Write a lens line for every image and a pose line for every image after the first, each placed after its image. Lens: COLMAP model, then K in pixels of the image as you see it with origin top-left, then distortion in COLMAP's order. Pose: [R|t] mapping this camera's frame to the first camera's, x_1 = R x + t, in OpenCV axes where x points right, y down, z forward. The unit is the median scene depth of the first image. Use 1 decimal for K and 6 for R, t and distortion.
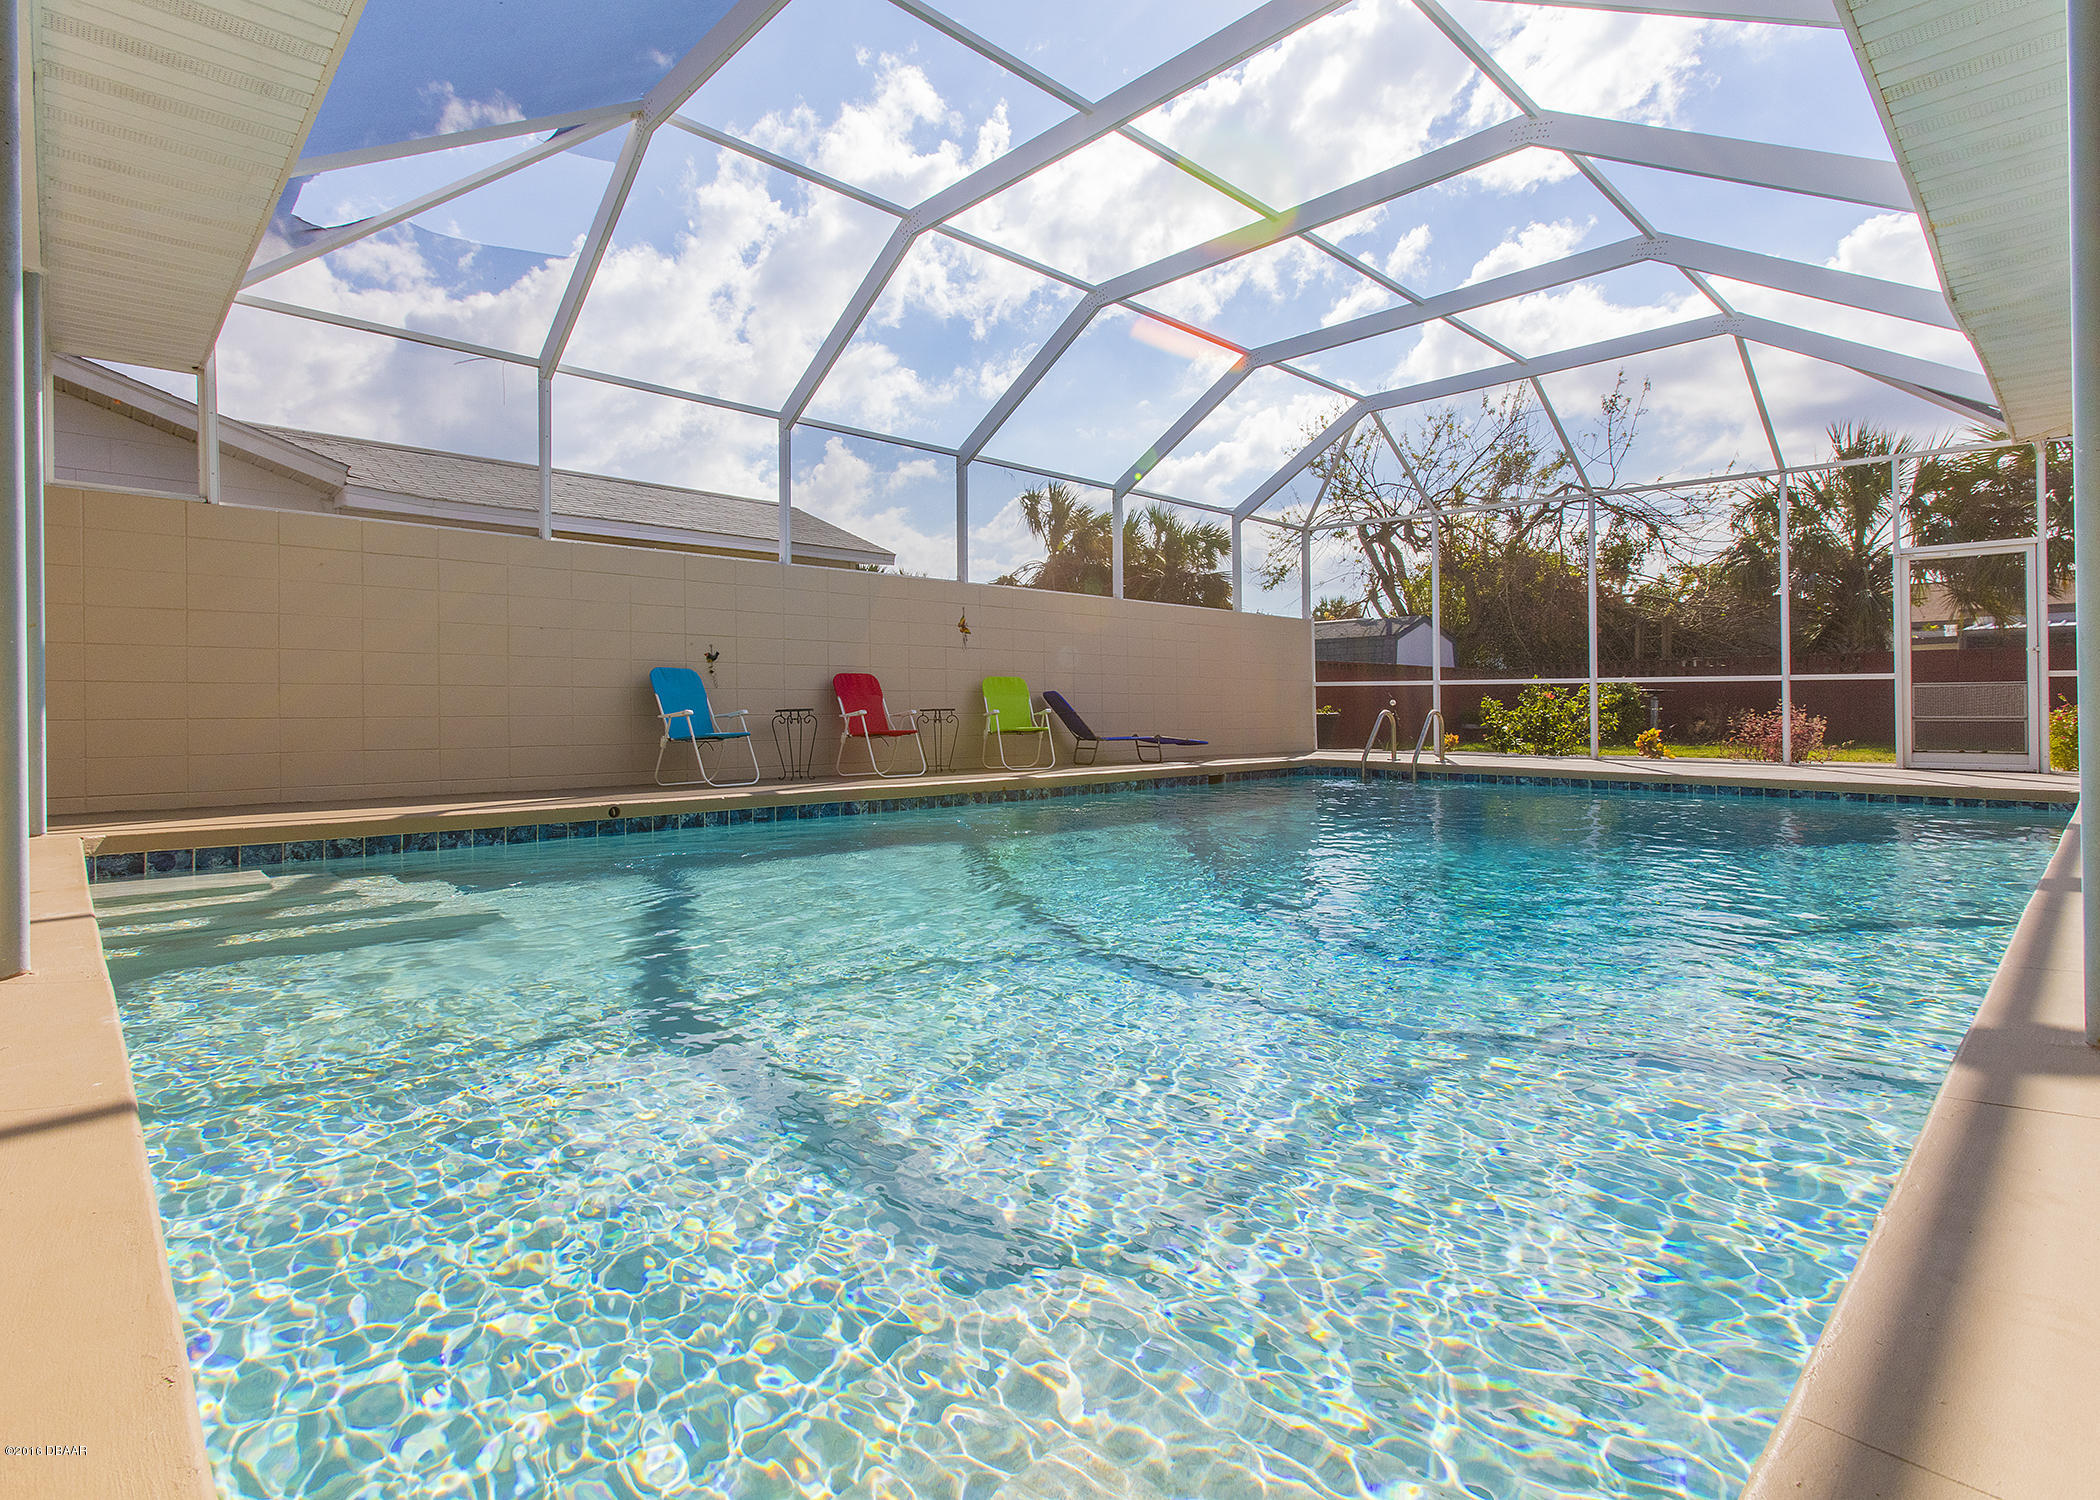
lens RADIAL K [[1054.1, 0, 1046.4], [0, 1054.1, 718.3], [0, 0, 1]] dist [-0.020525, 0.015928]
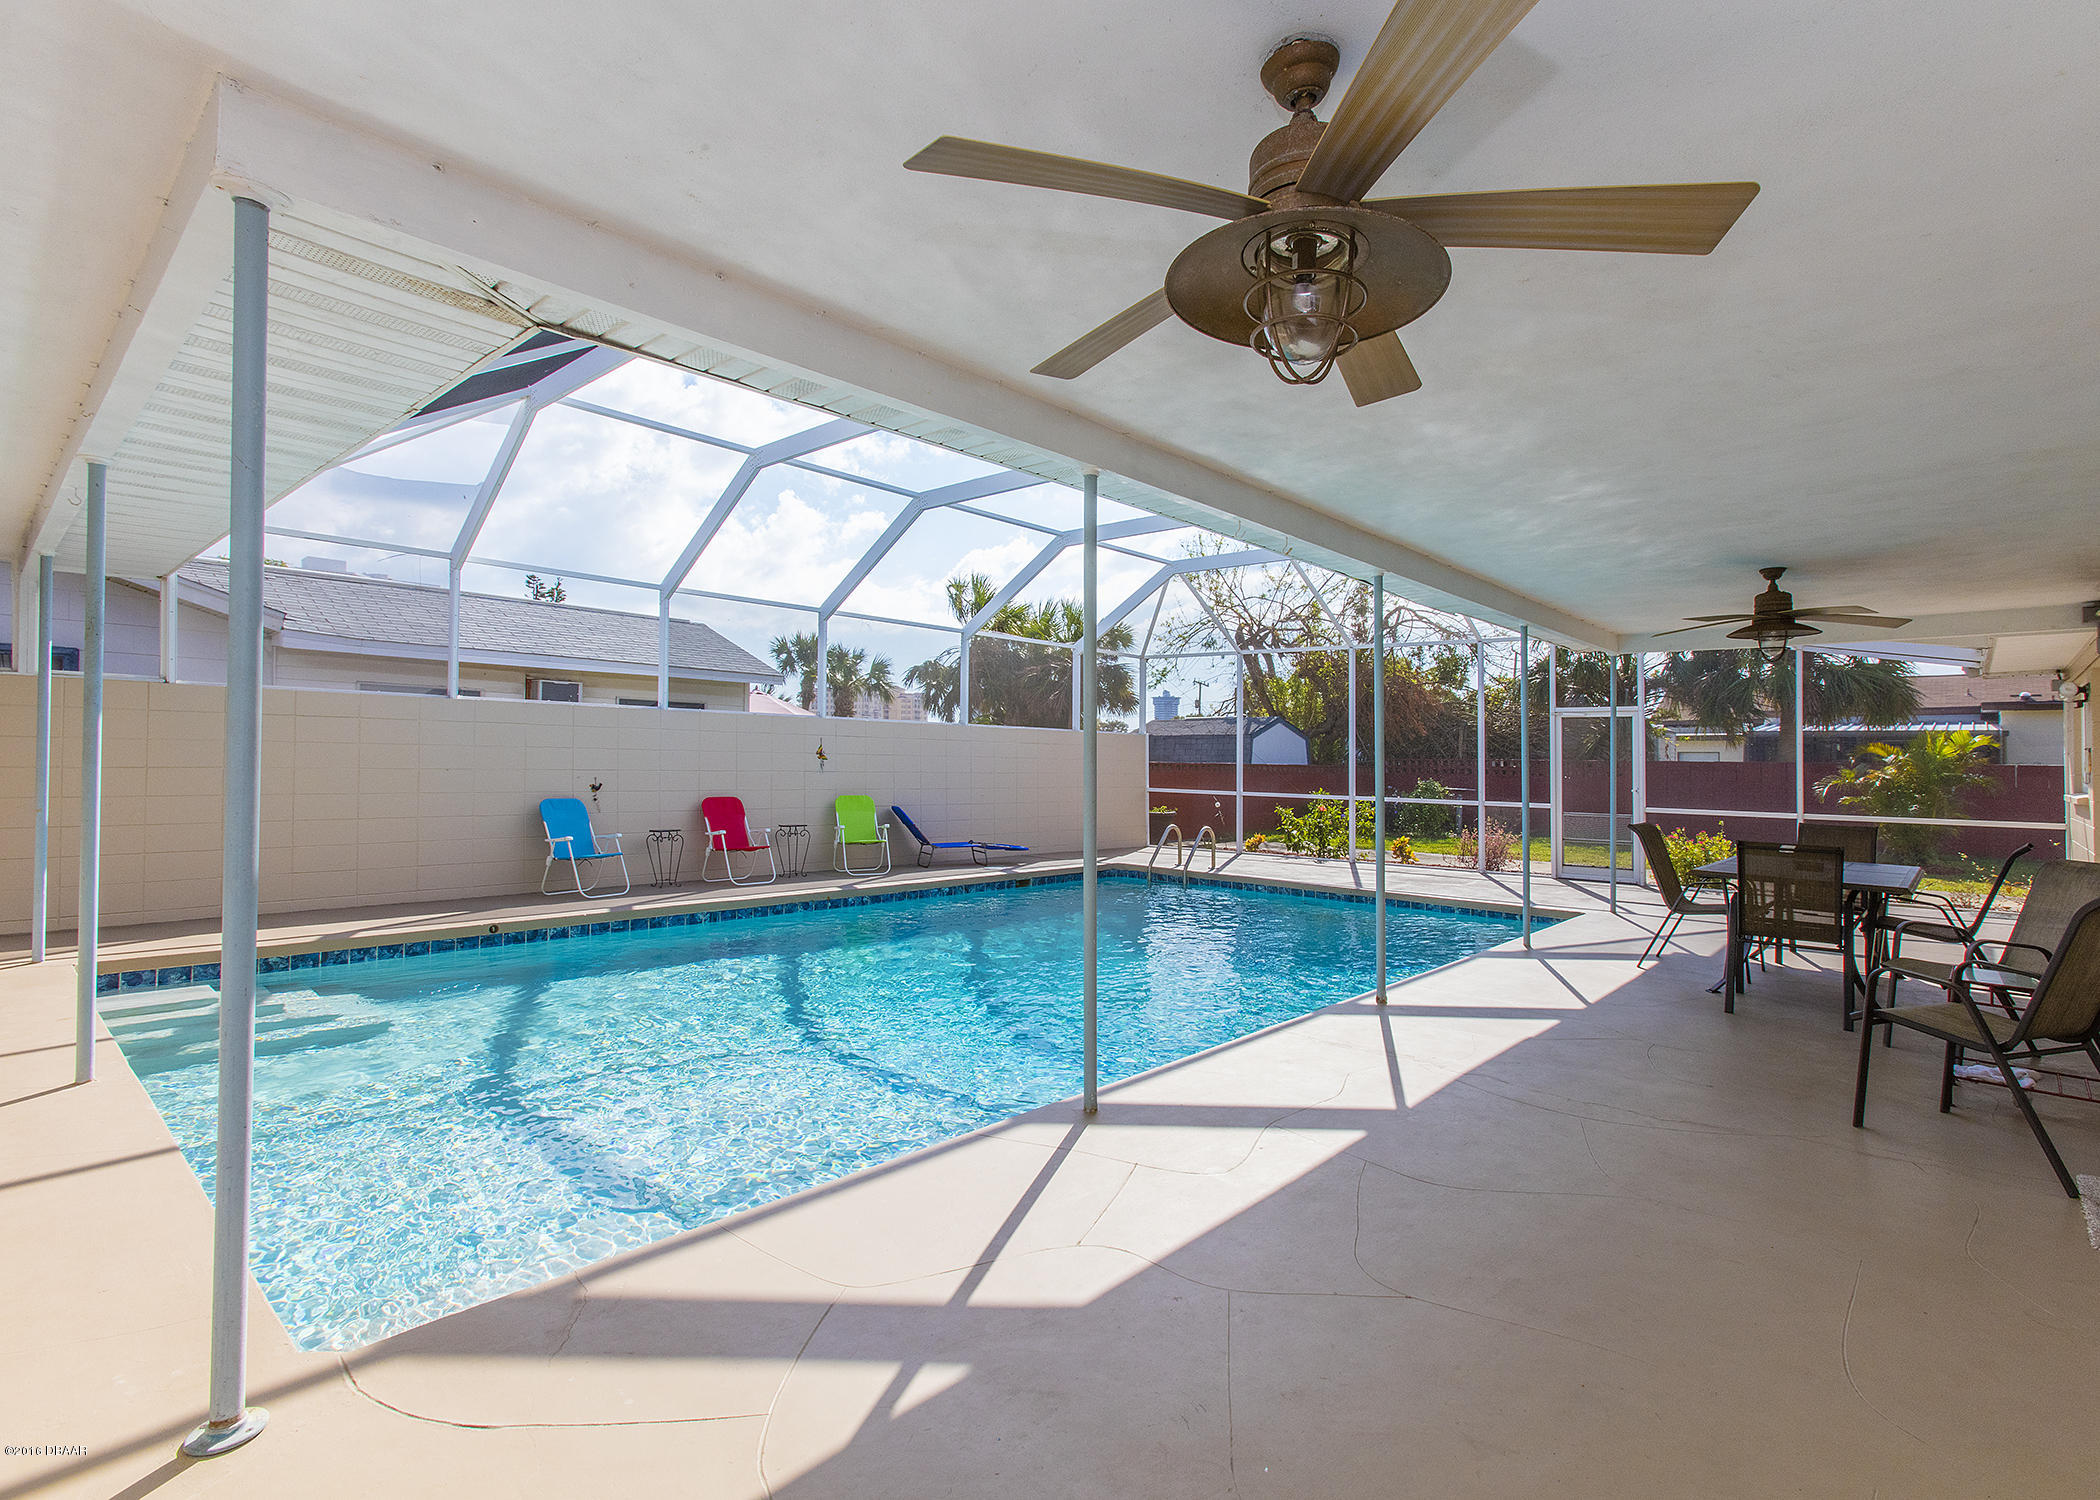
lens RADIAL K [[1044.9, 0, 1101.2], [0, 1044.9, 751.0], [0, 0, 1]] dist [-0.000709, 0.000579]
pose [[0.996721, 0.016390, 0.079240, 0.153373], [-0.015289, 0.999778, -0.014486, -0.081334], [-0.079460, 0.013227, 0.996750, -0.235027]]
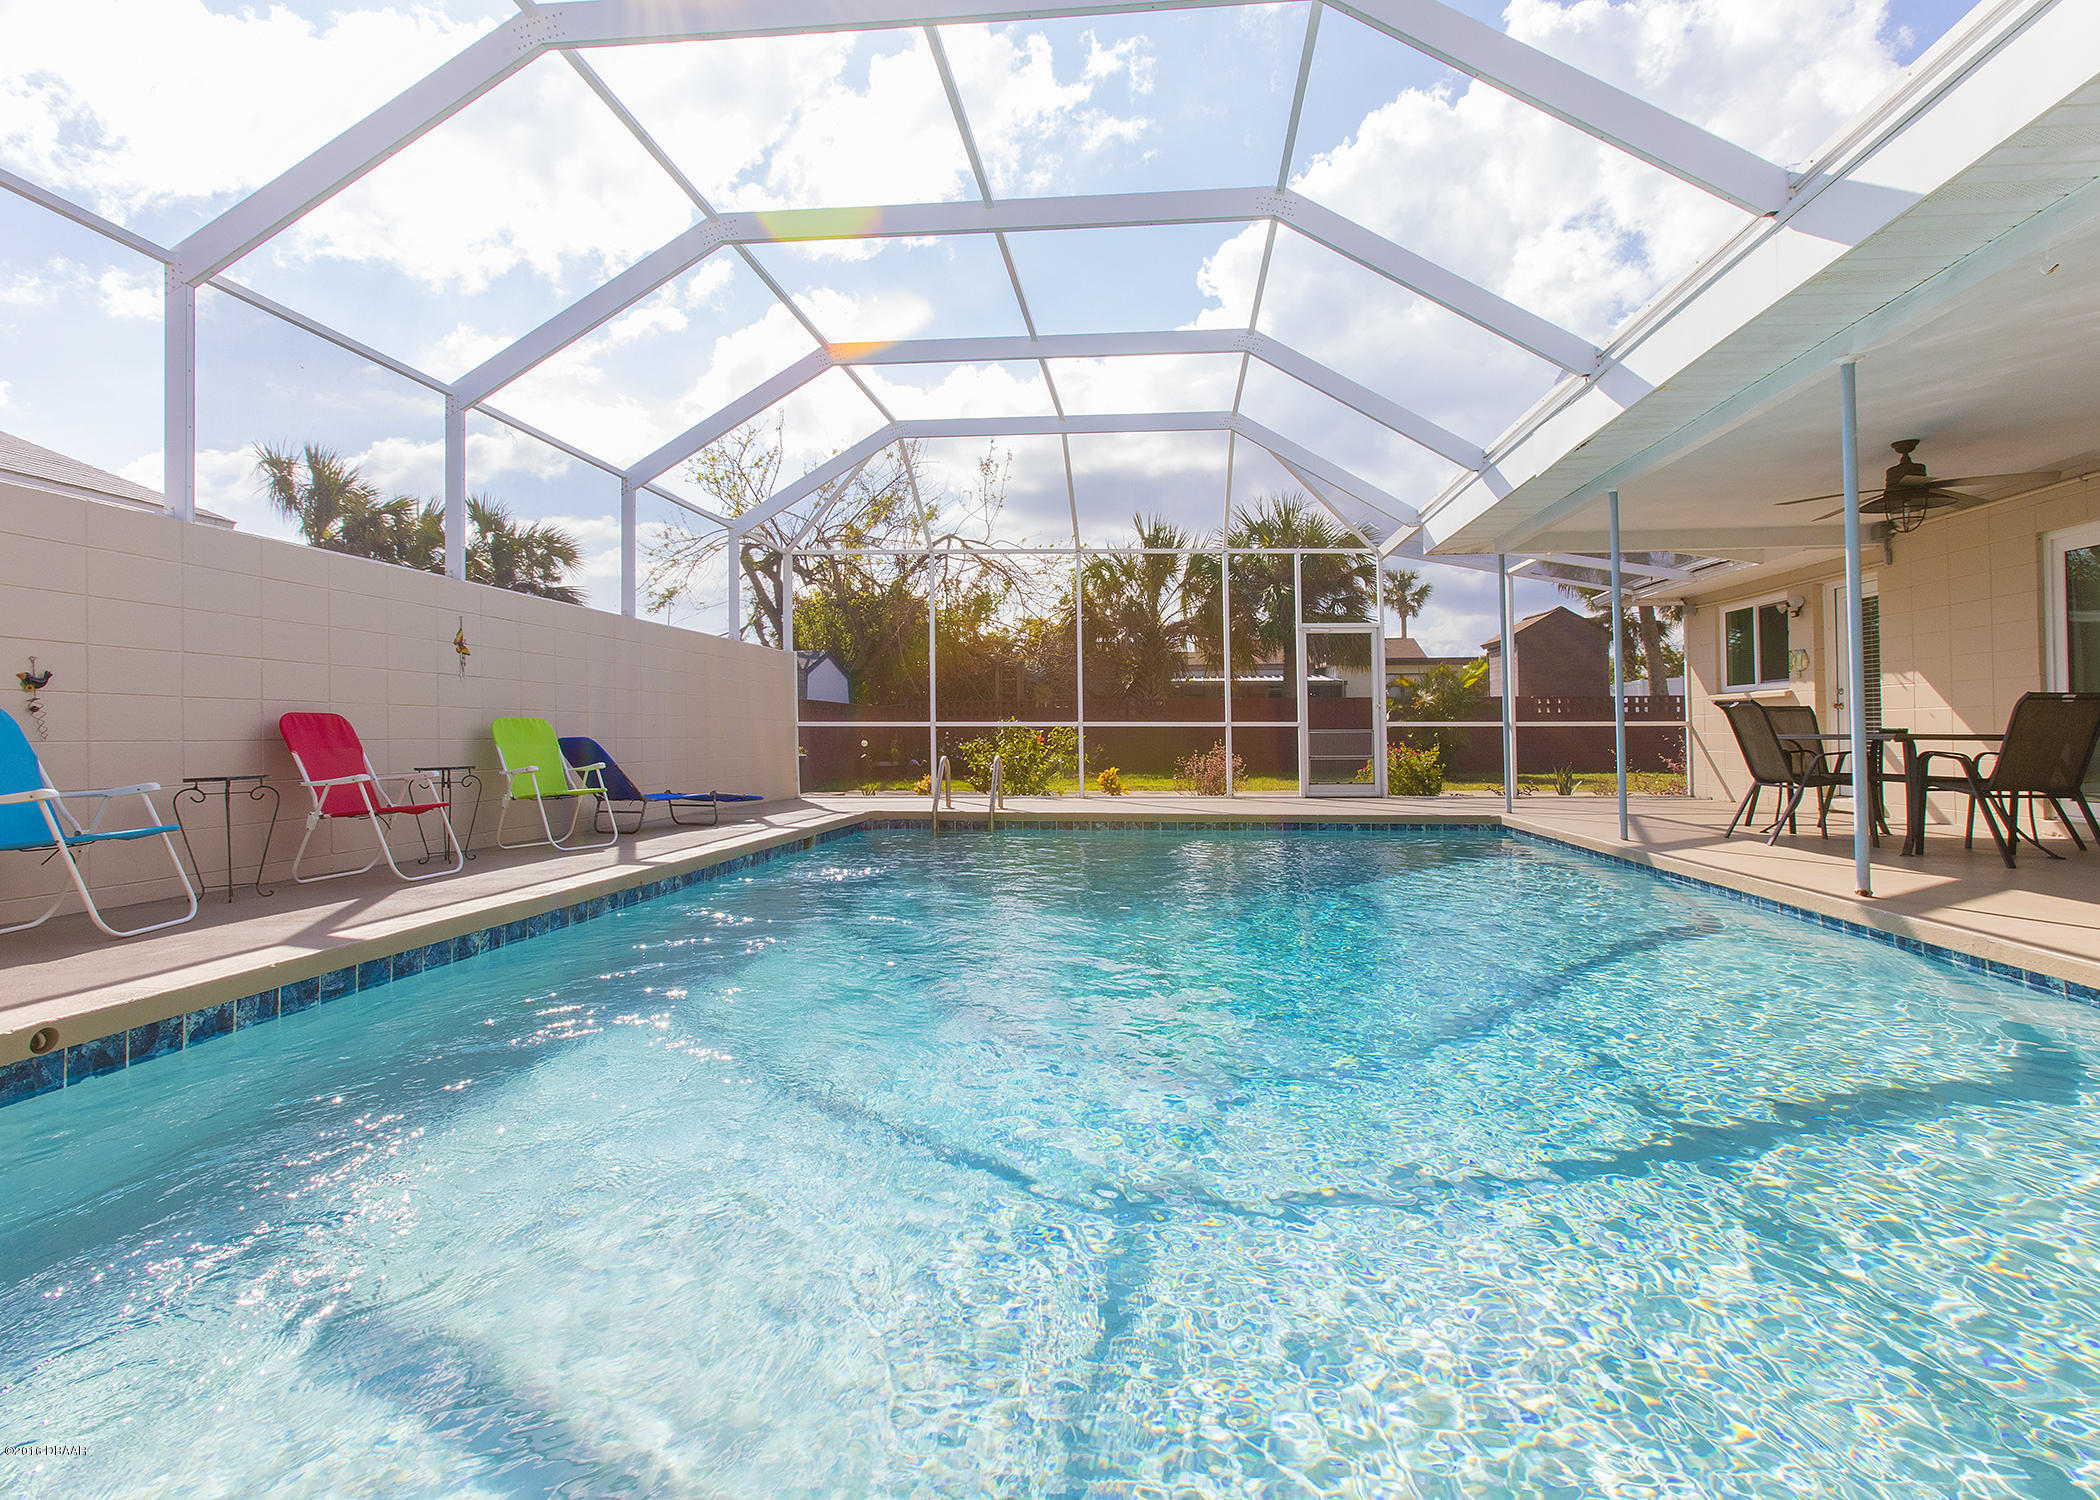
lens RADIAL K [[1054.1, 0, 1046.4], [0, 1054.1, 718.3], [0, 0, 1]] dist [-0.020525, 0.015928]
pose [[0.756916, 0.008404, 0.653458, -0.244882], [0.008390, 0.999710, -0.022576, -0.021094], [-0.653459, 0.022571, 0.756626, 0.249296]]
